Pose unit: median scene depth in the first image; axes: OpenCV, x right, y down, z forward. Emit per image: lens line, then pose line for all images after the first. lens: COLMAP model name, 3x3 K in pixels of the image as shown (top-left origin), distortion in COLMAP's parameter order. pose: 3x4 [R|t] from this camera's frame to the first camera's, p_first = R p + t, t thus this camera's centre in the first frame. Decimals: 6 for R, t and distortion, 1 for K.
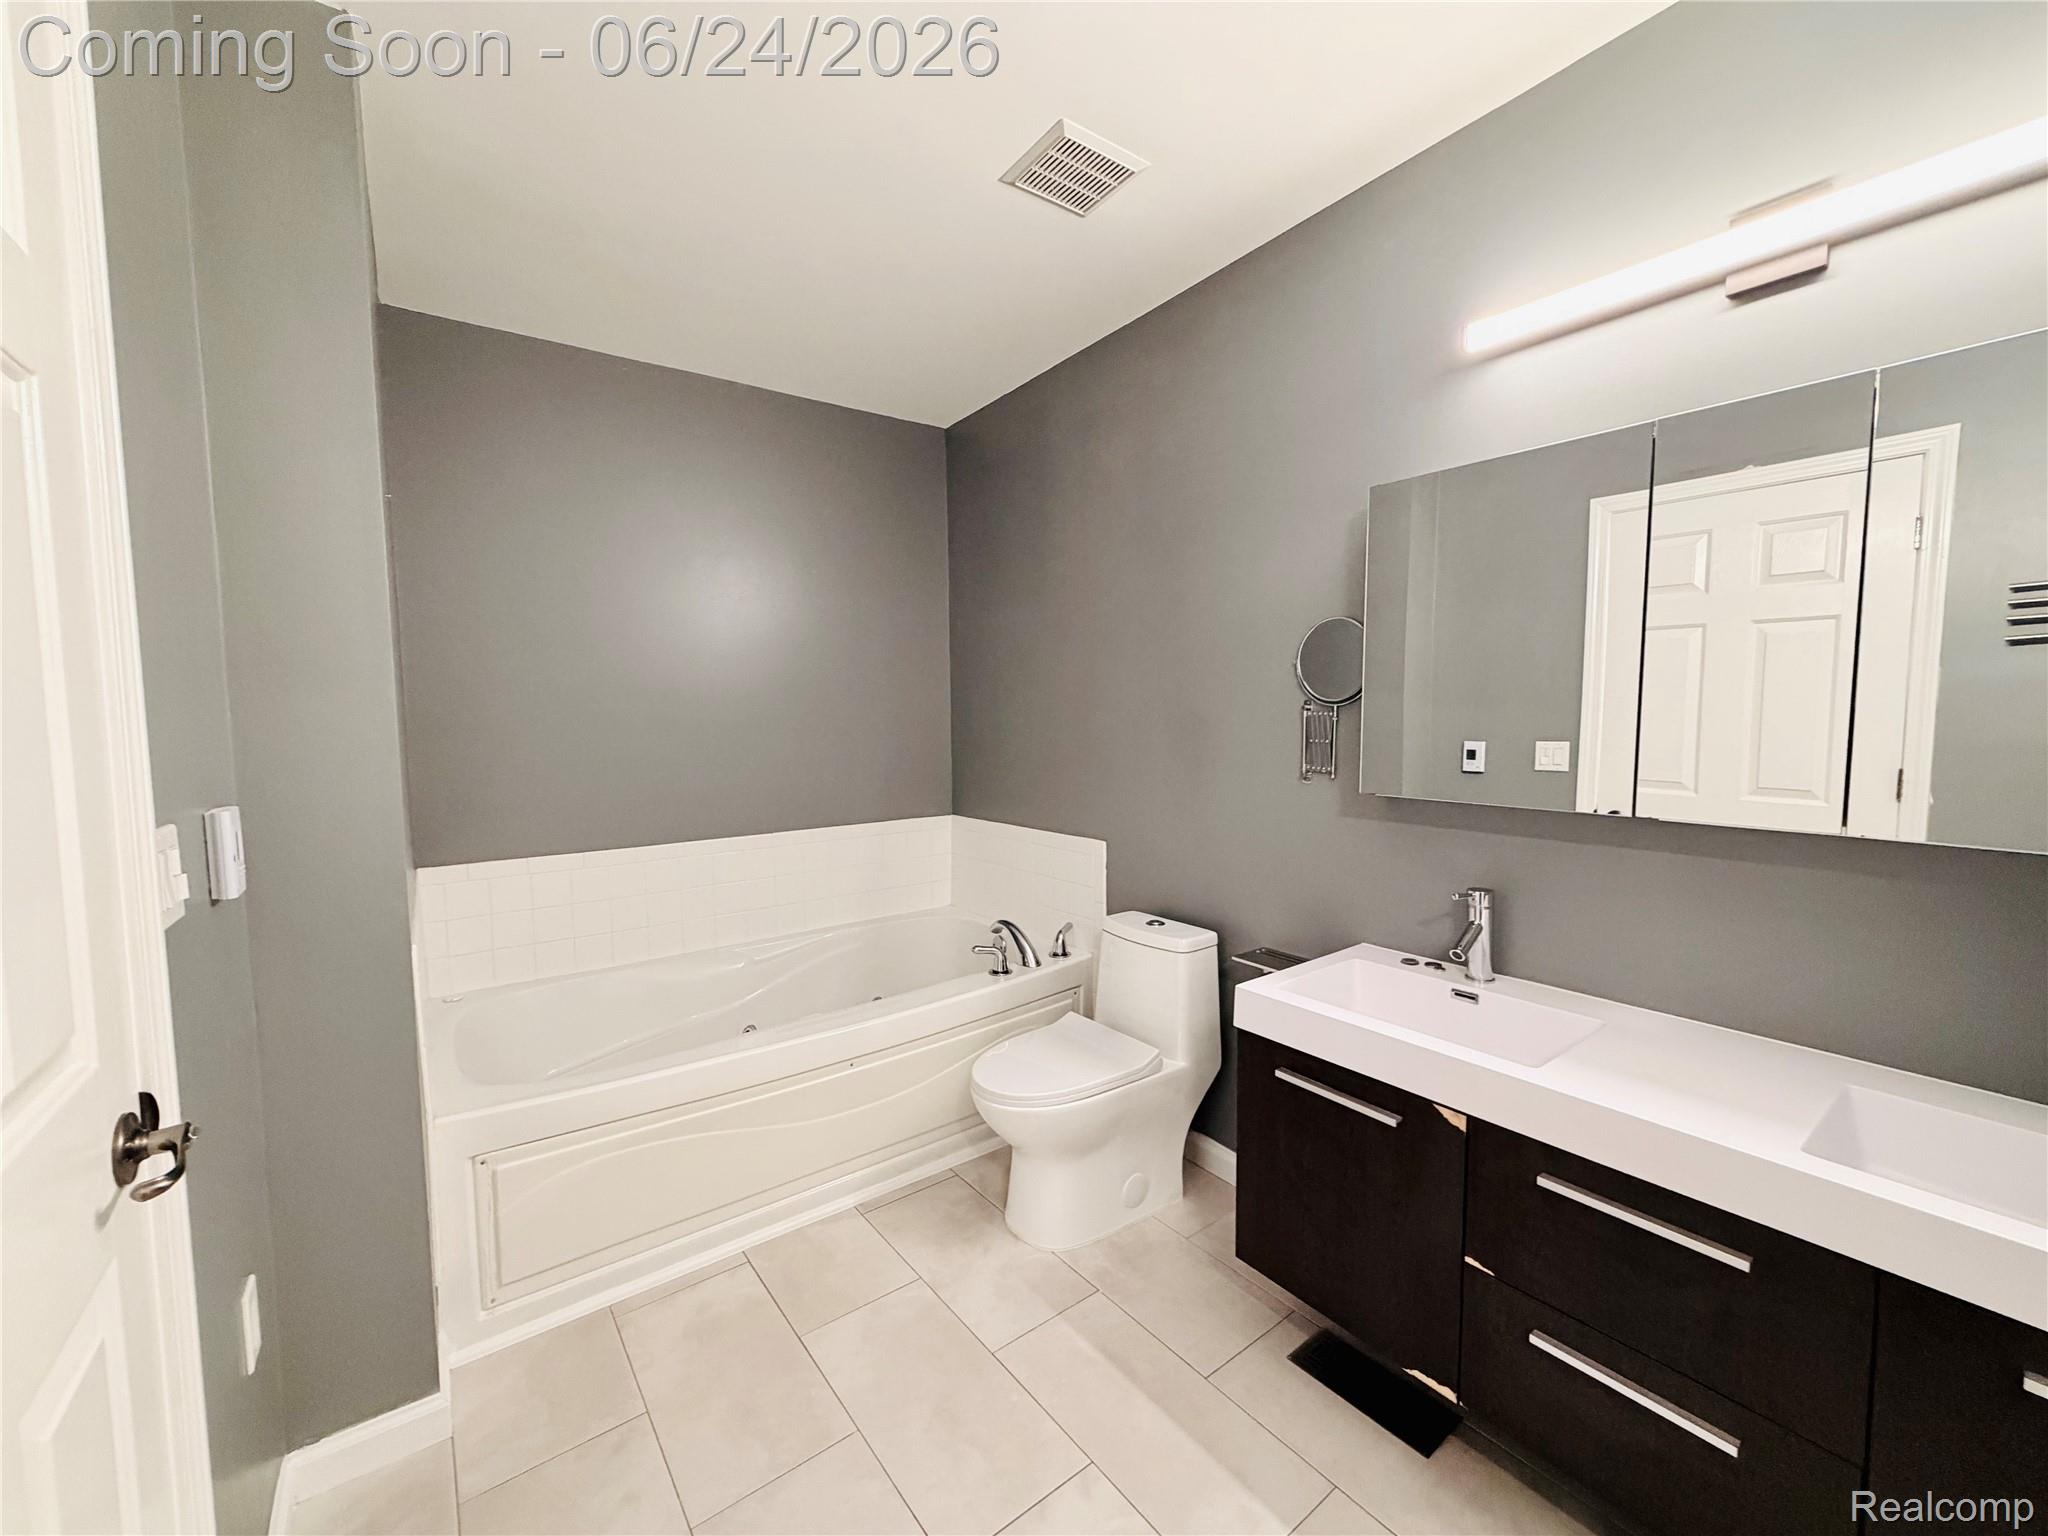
lens RADIAL K [[818.6, 0, 1036.1], [0, 818.6, 775.8], [0, 0, 1]] dist [0.000420, -0.000602]
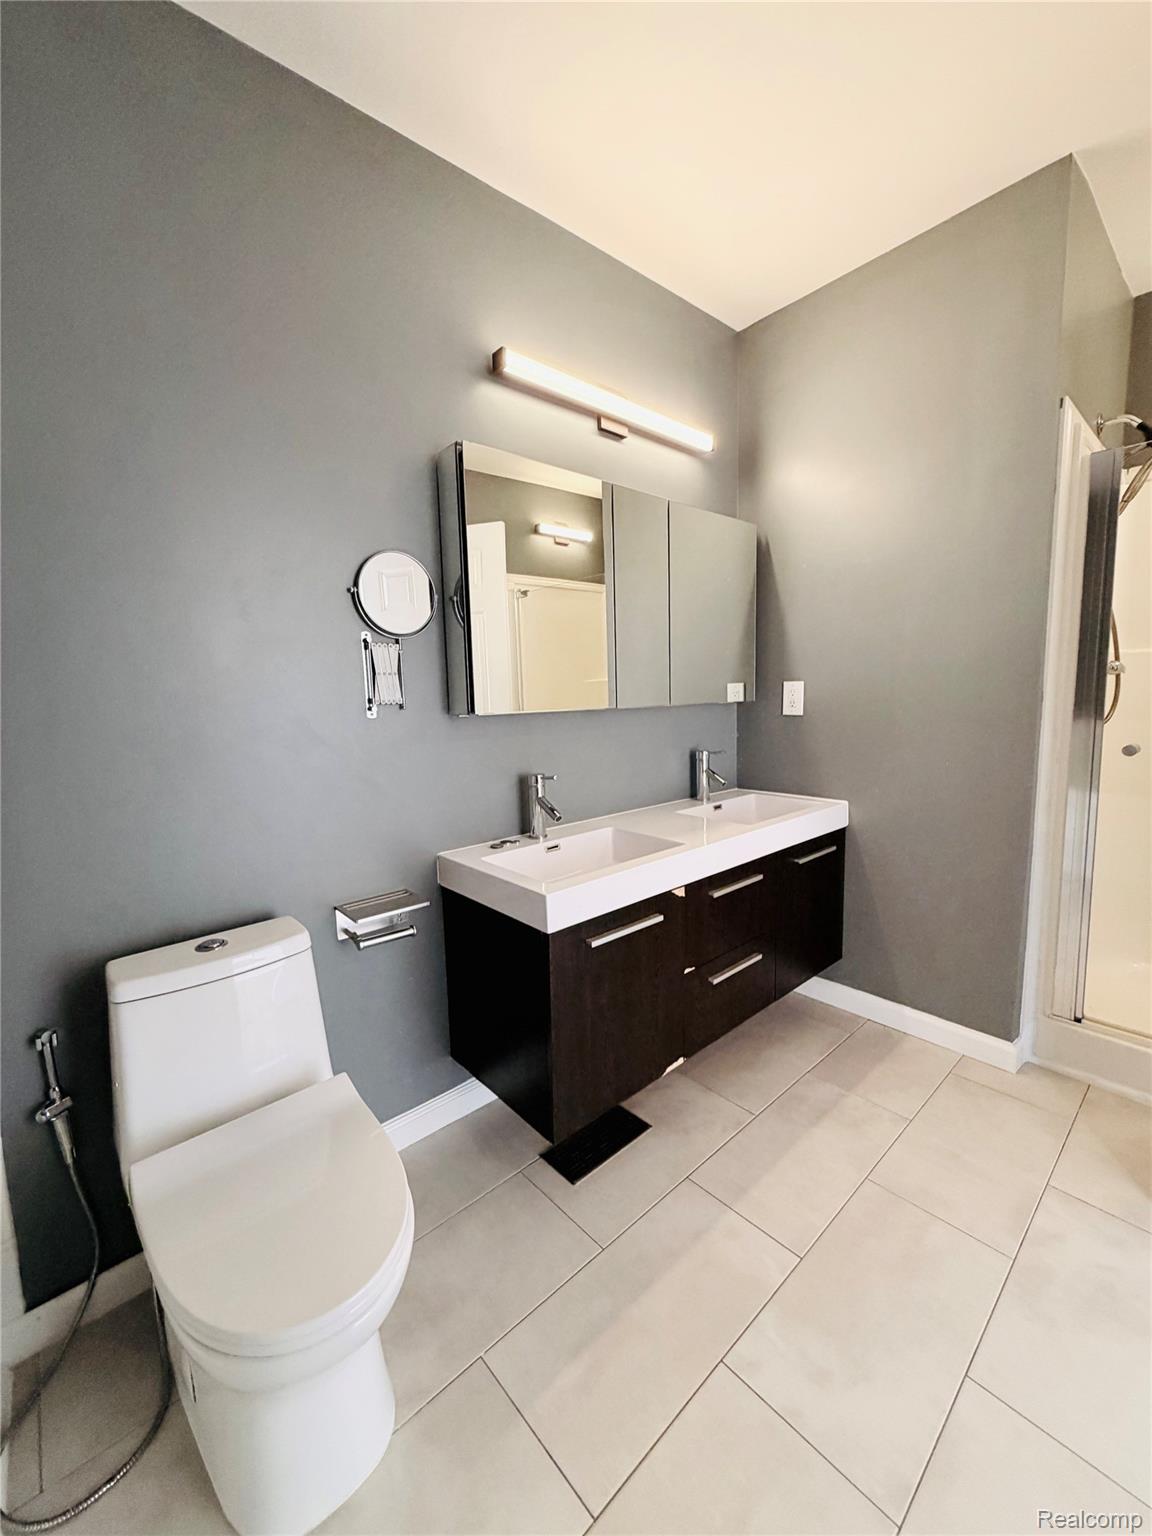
lens RADIAL K [[614.0, 0, 573.1], [0, 614.0, 769.6], [0, 0, 1]] dist [0.000420, -0.000602]
pose [[-0.085722, -0.107160, 0.990540, -0.622437], [0.100261, 0.988225, 0.115586, 0.019832], [-0.991262, 0.109220, -0.073968, 1.235050]]
